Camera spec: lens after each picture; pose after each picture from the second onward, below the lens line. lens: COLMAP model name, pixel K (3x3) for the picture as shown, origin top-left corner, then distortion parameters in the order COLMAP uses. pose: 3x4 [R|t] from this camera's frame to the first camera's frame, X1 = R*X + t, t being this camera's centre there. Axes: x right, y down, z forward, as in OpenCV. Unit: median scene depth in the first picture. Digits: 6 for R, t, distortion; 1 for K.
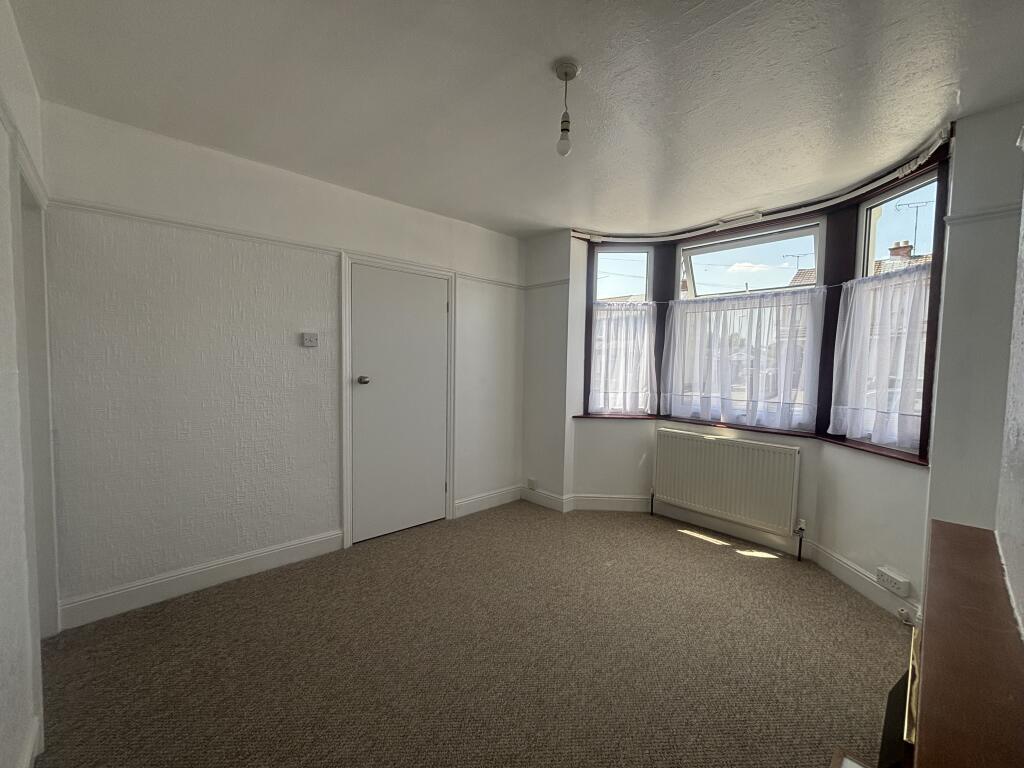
lens RADIAL K [[416.9, 0, 512.0], [0, 416.9, 384.0], [0, 0, 1]] dist [0.008975, -0.001038]
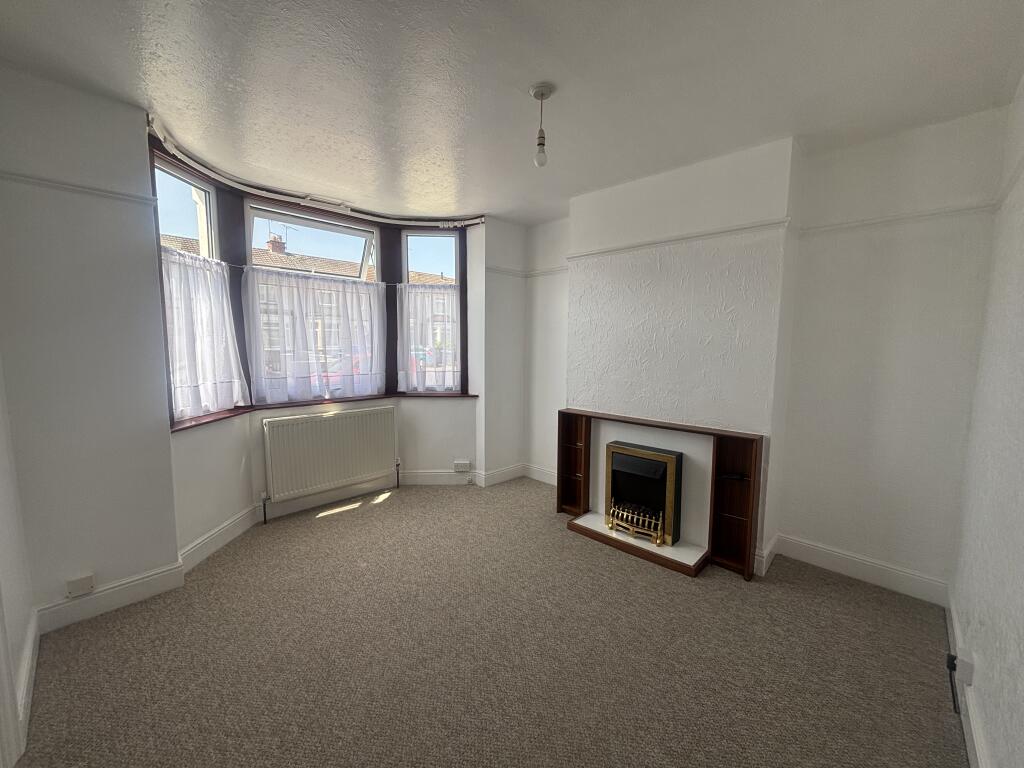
lens RADIAL K [[416.9, 0, 512.0], [0, 416.9, 384.0], [0, 0, 1]] dist [0.008975, -0.001038]
pose [[-0.045716, -0.117355, 0.992037, -0.573116], [0.046667, 0.991740, 0.119470, -0.050281], [-0.997864, 0.051757, -0.039862, 0.611697]]
